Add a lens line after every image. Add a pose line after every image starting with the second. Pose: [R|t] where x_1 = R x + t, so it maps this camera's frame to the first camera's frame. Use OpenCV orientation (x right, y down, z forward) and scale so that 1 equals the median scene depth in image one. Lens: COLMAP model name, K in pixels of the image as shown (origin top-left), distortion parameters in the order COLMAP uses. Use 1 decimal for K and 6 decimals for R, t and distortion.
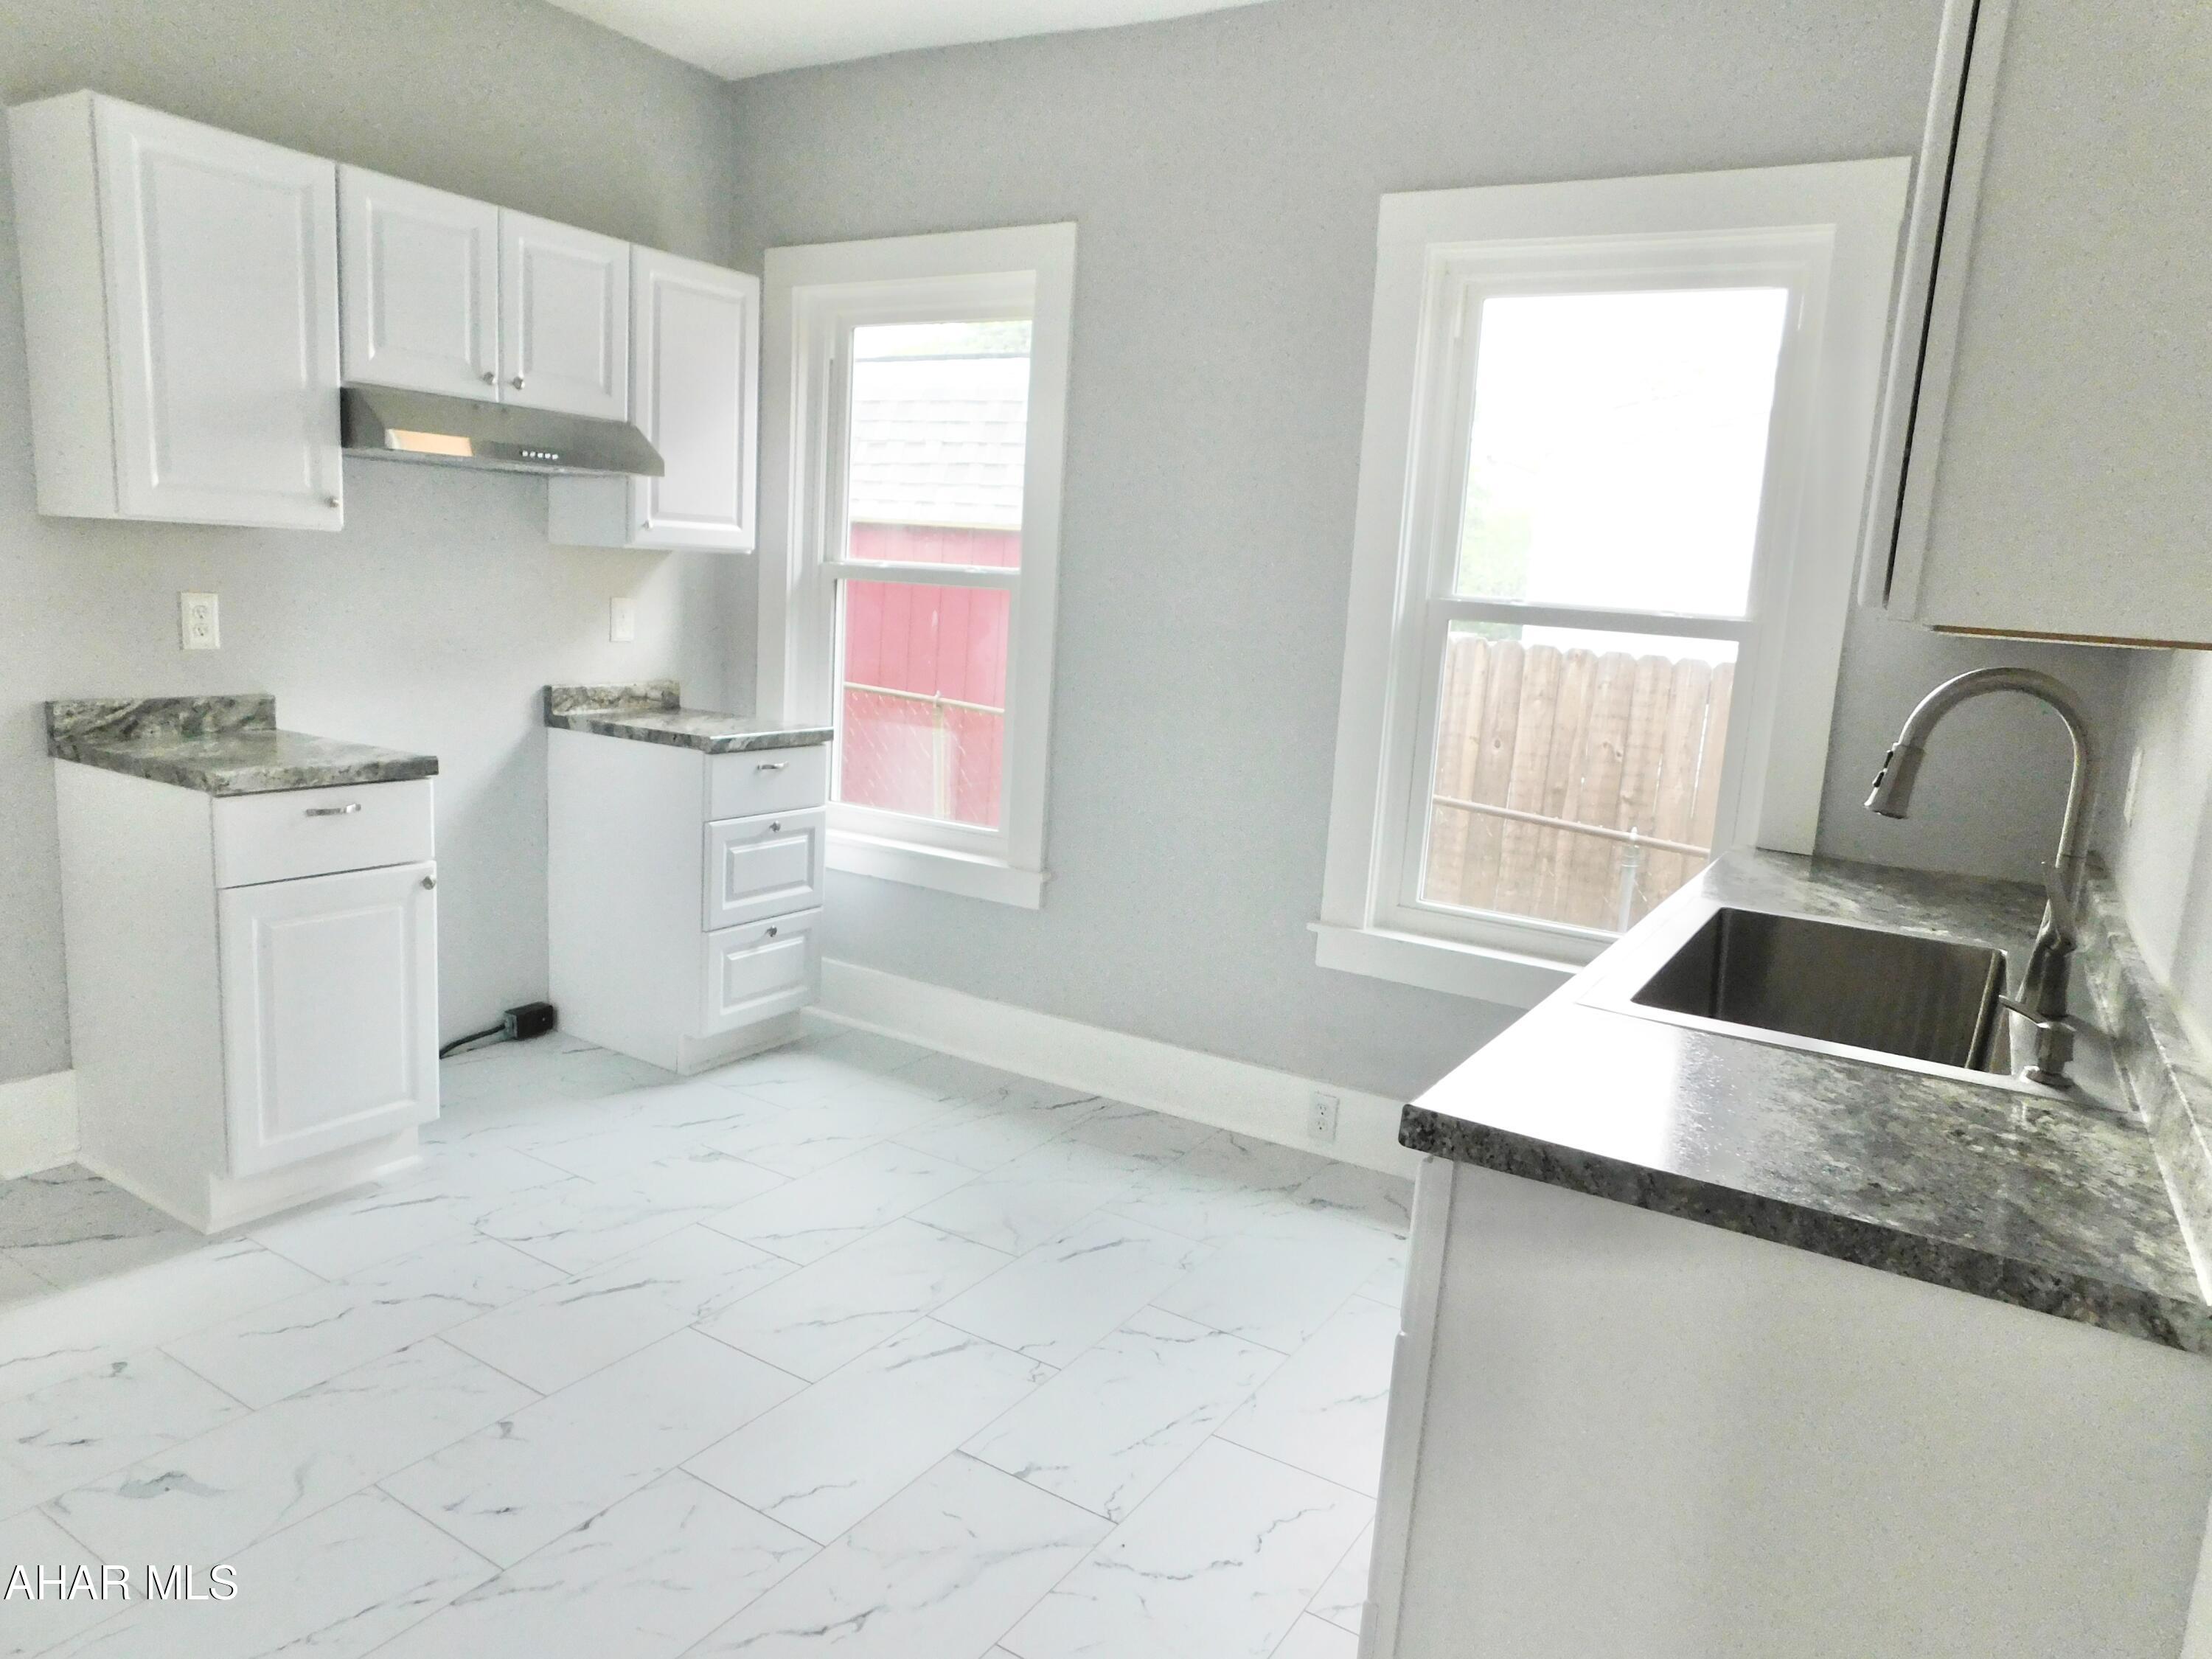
lens RADIAL K [[1474.0, 0, 1106.0], [0, 1474.0, 829.5], [0, 0, 1]] dist [-0.057198, 0.047208]
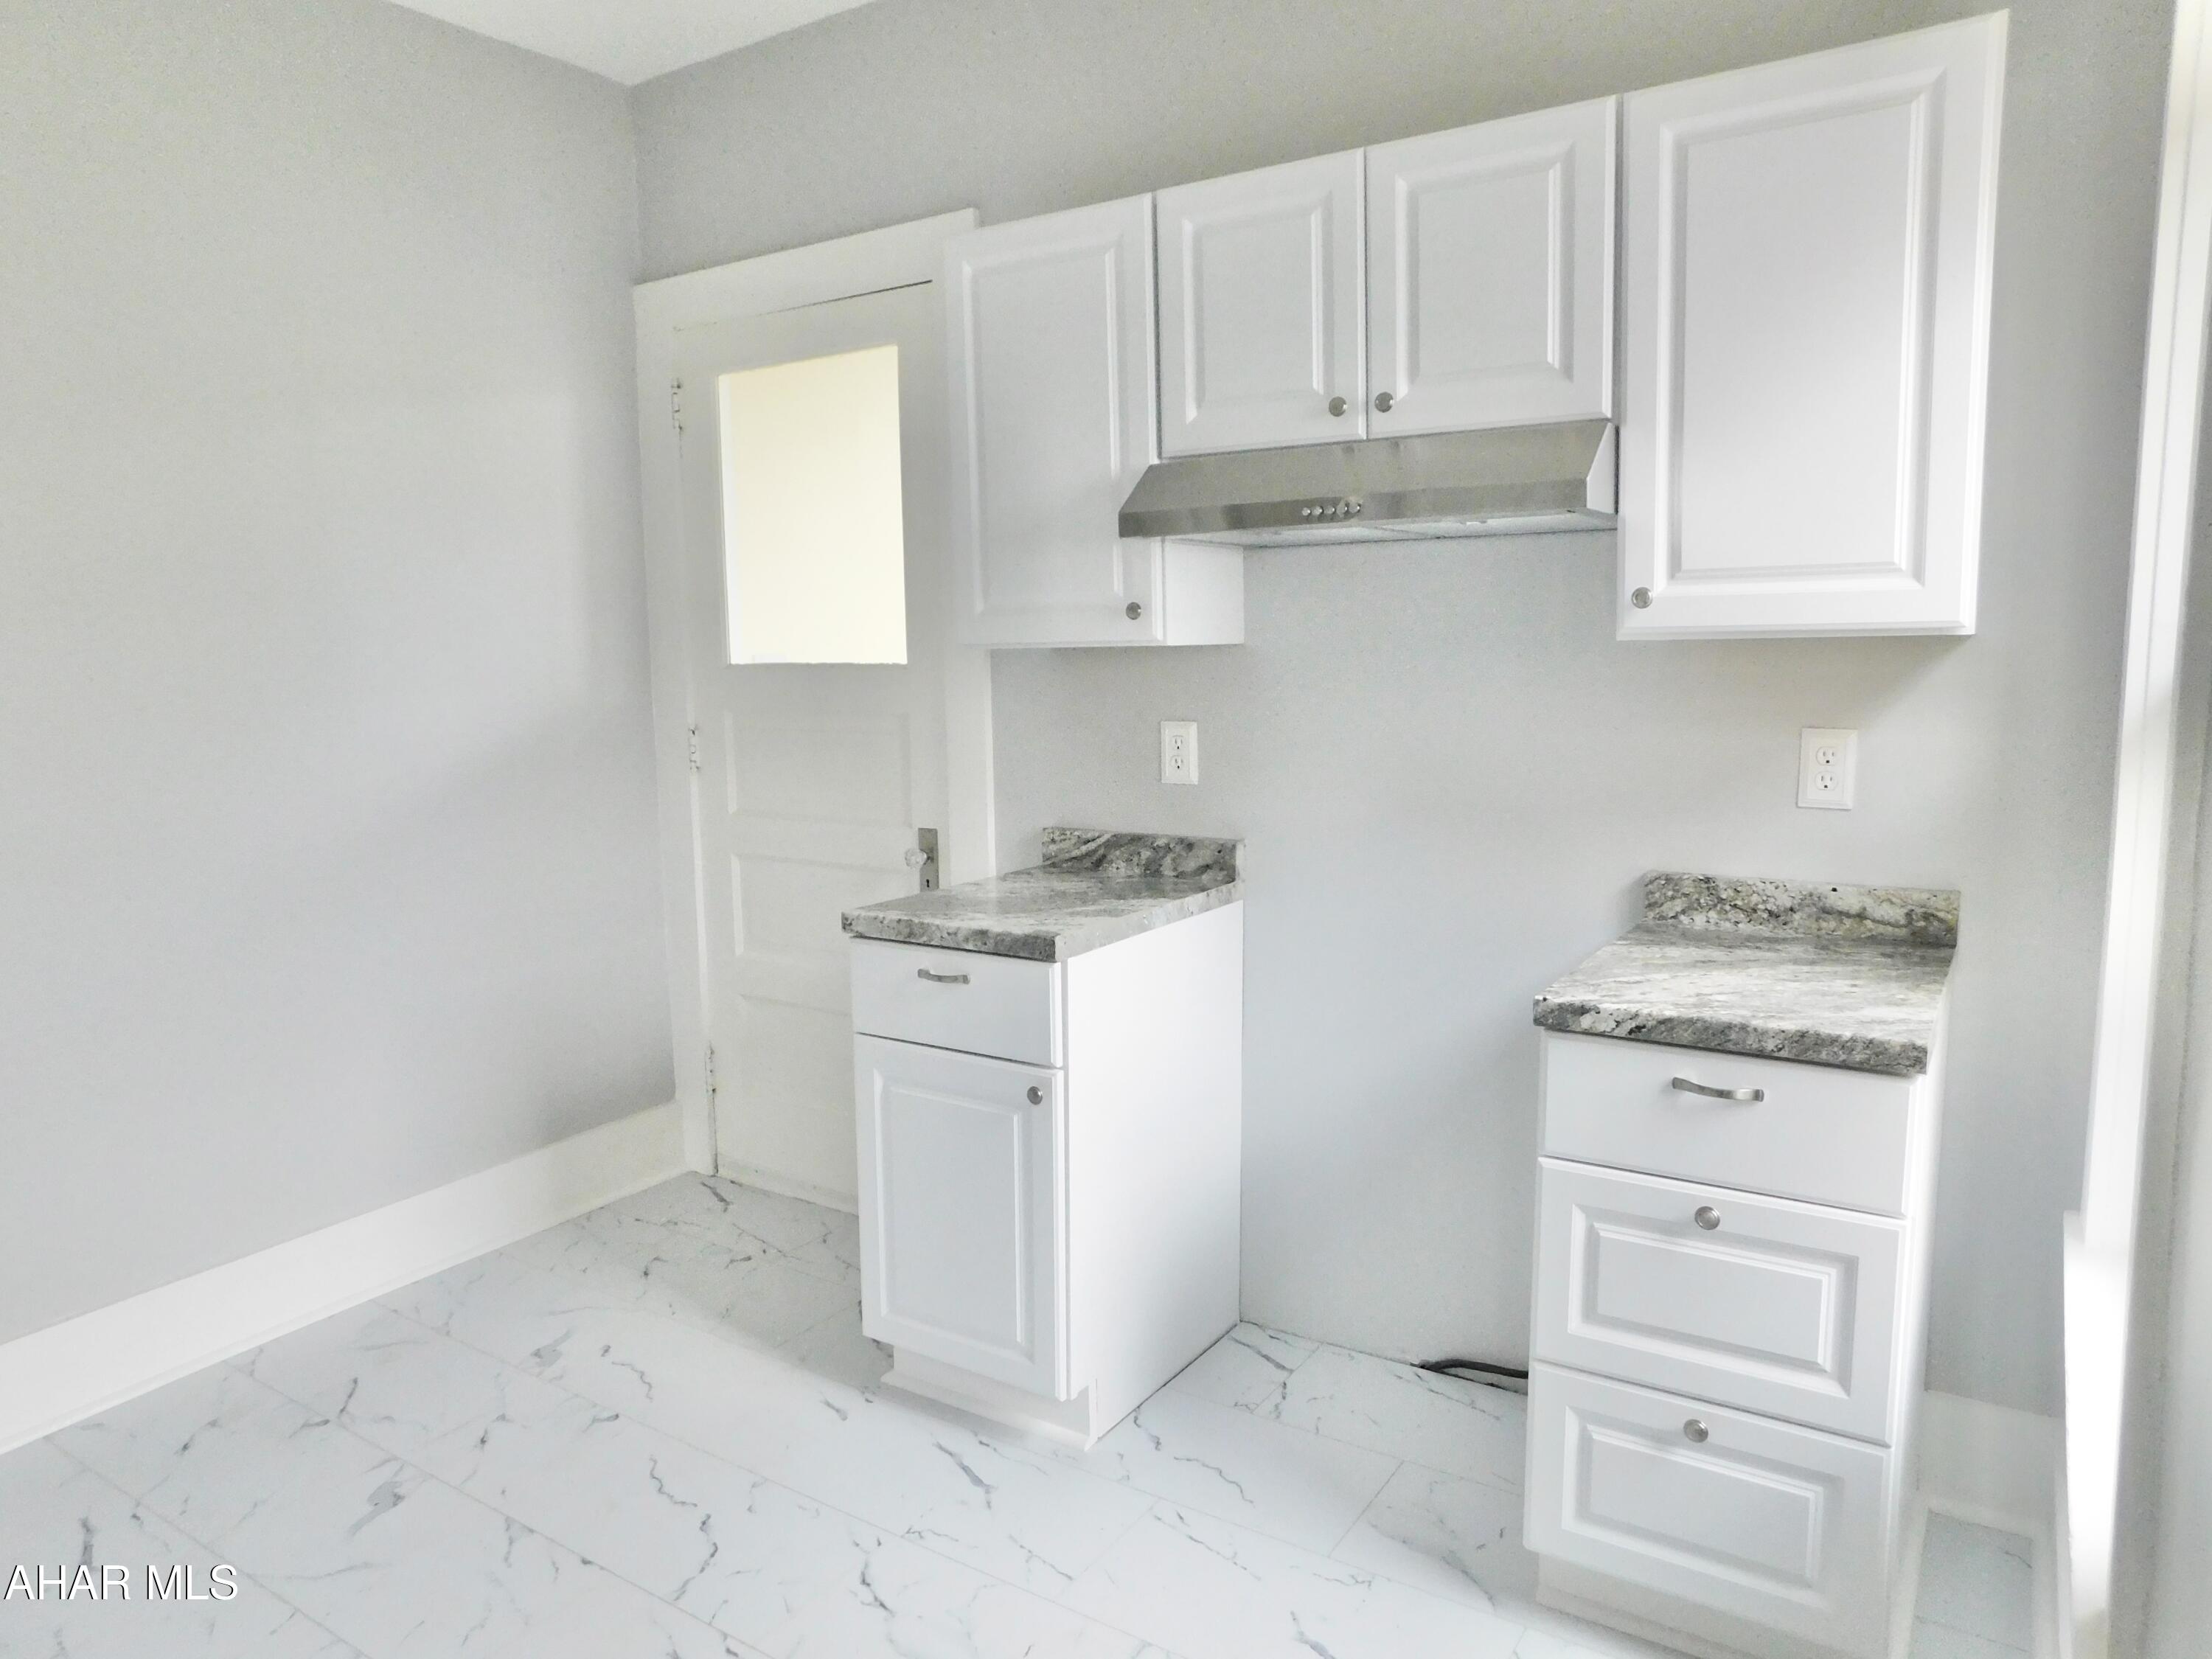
lens RADIAL K [[1474.0, 0, 1106.0], [0, 1474.0, 829.5], [0, 0, 1]] dist [-0.057198, 0.047208]
pose [[-0.026578, 0.070081, -0.997187, 0.268295], [-0.152420, 0.985592, 0.073329, -0.147377], [0.987958, 0.153940, -0.015513, 0.920147]]
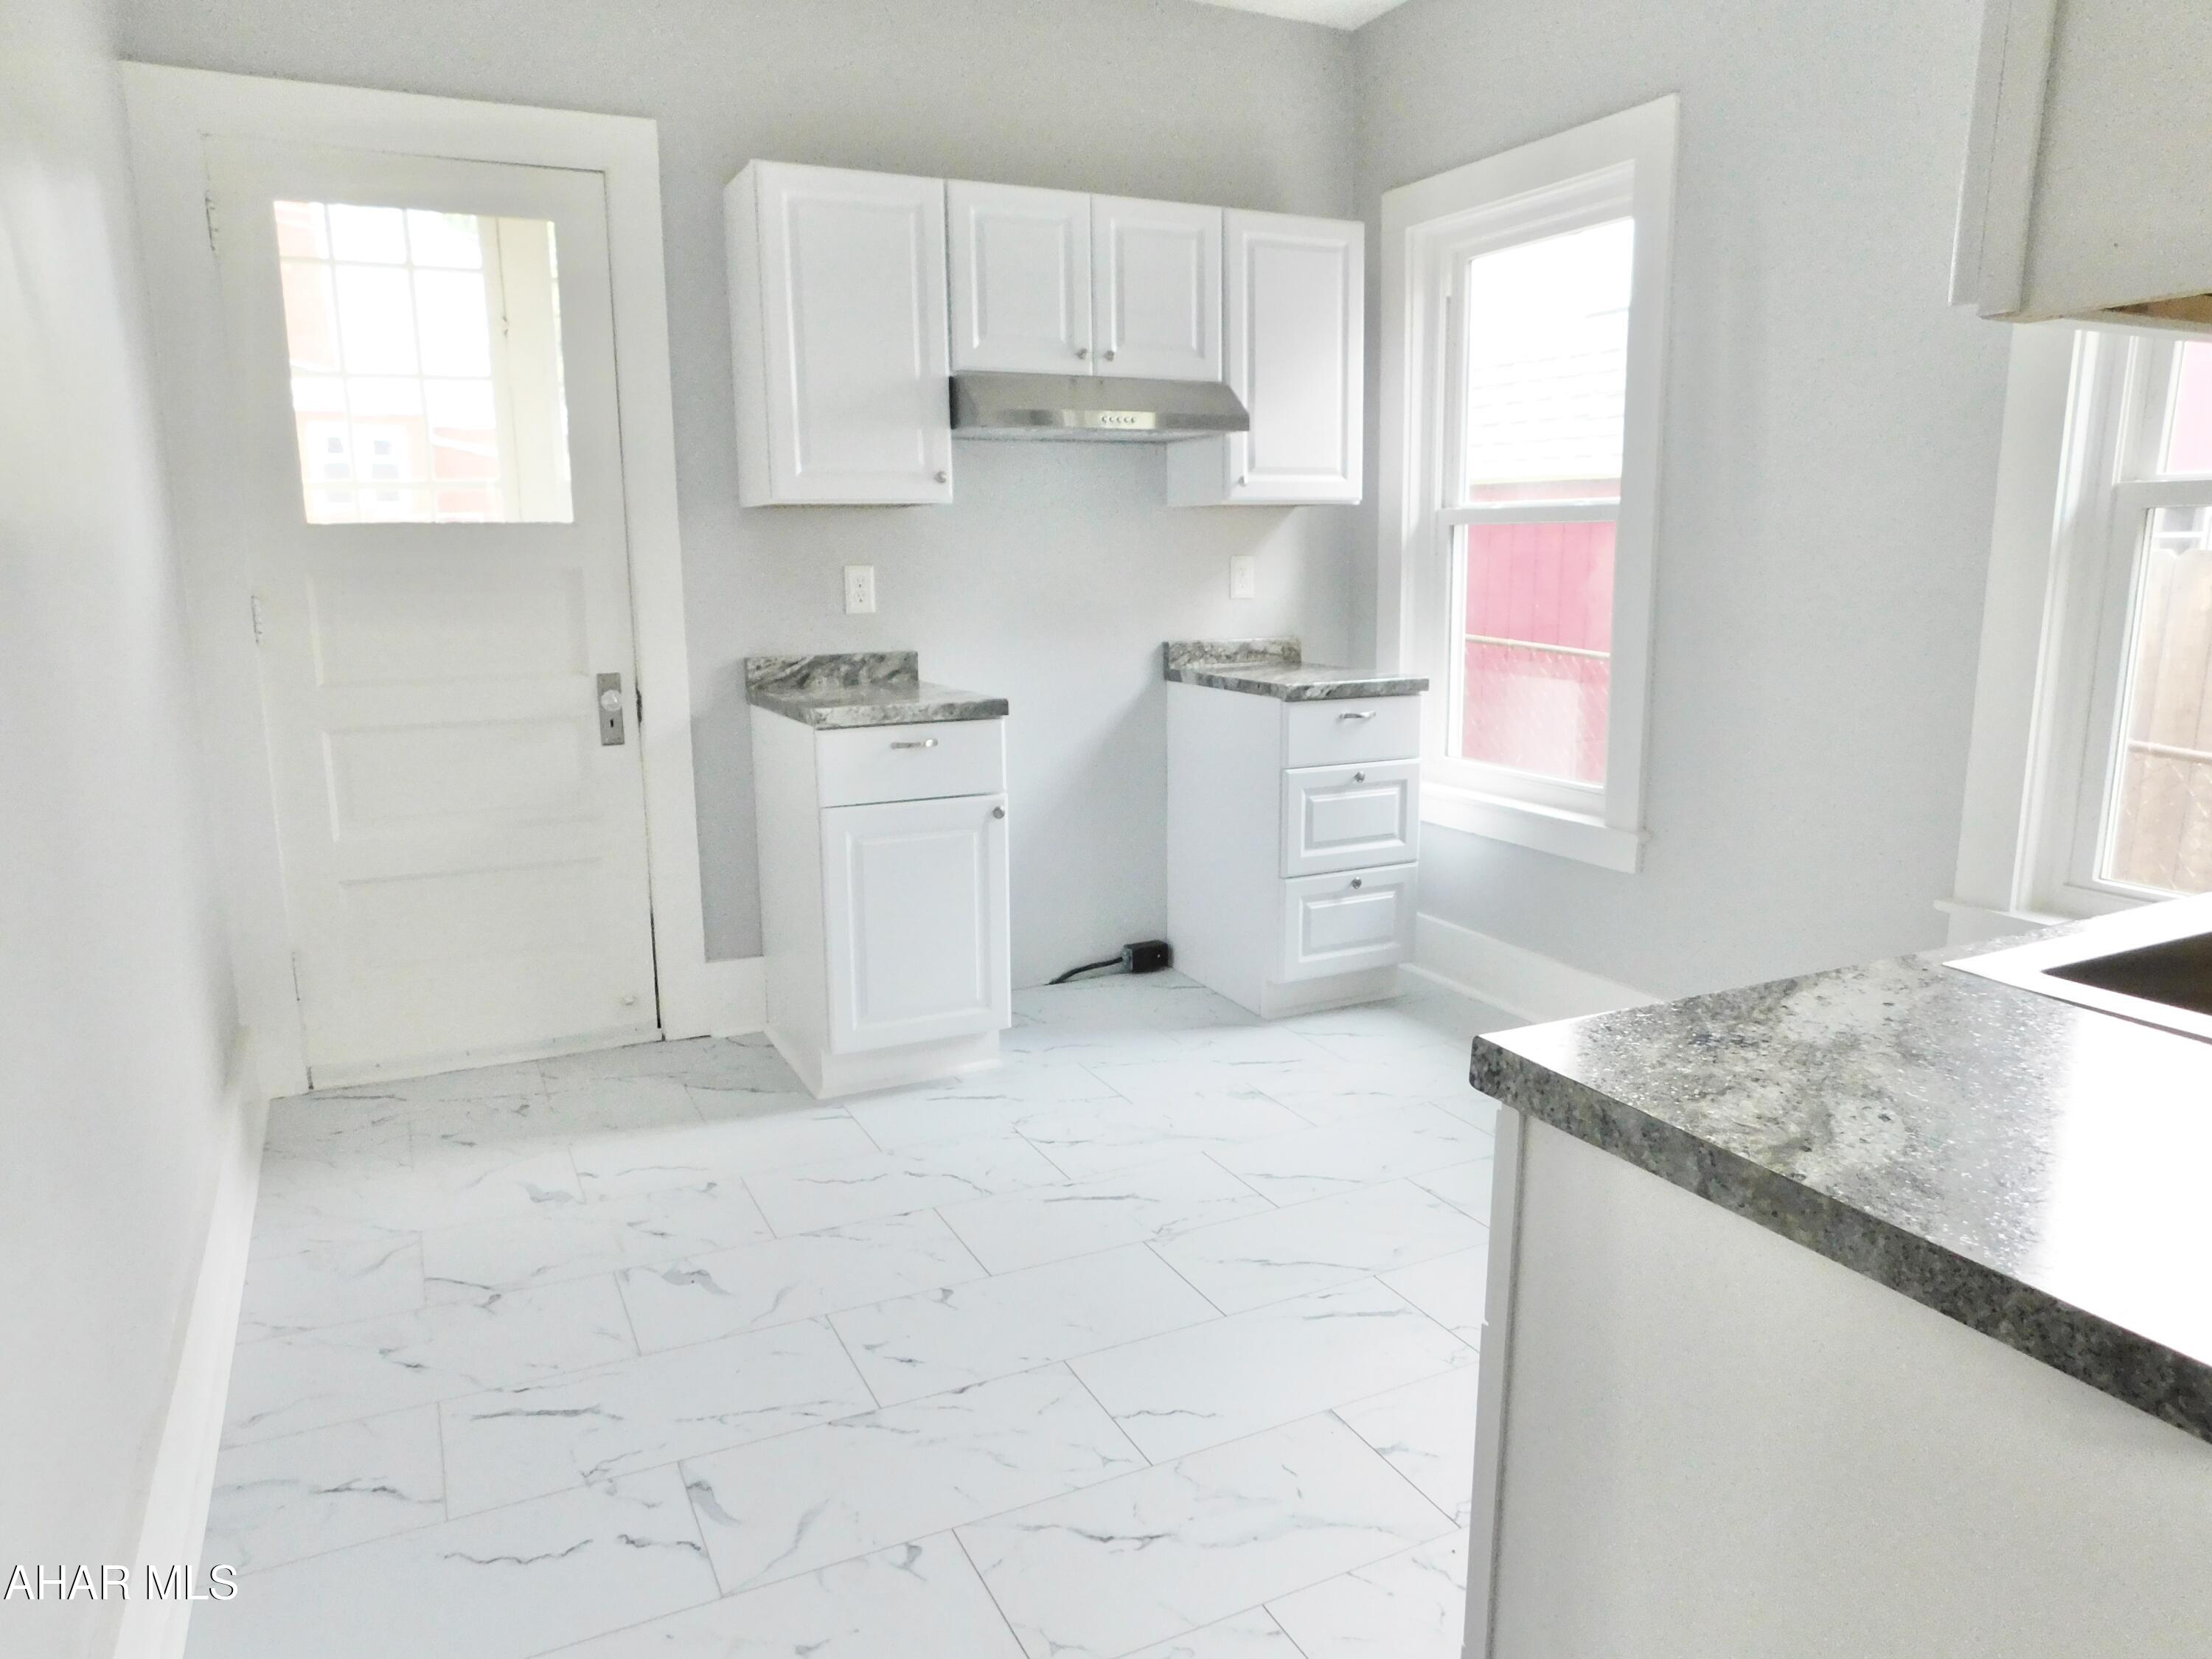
lens RADIAL K [[1474.0, 0, 1106.0], [0, 1474.0, 829.5], [0, 0, 1]] dist [-0.057198, 0.047208]
pose [[0.847768, 0.032740, -0.529356, 0.178265], [-0.028940, 0.999461, 0.015469, 0.026554], [0.529577, 0.002206, 0.848259, 0.082400]]
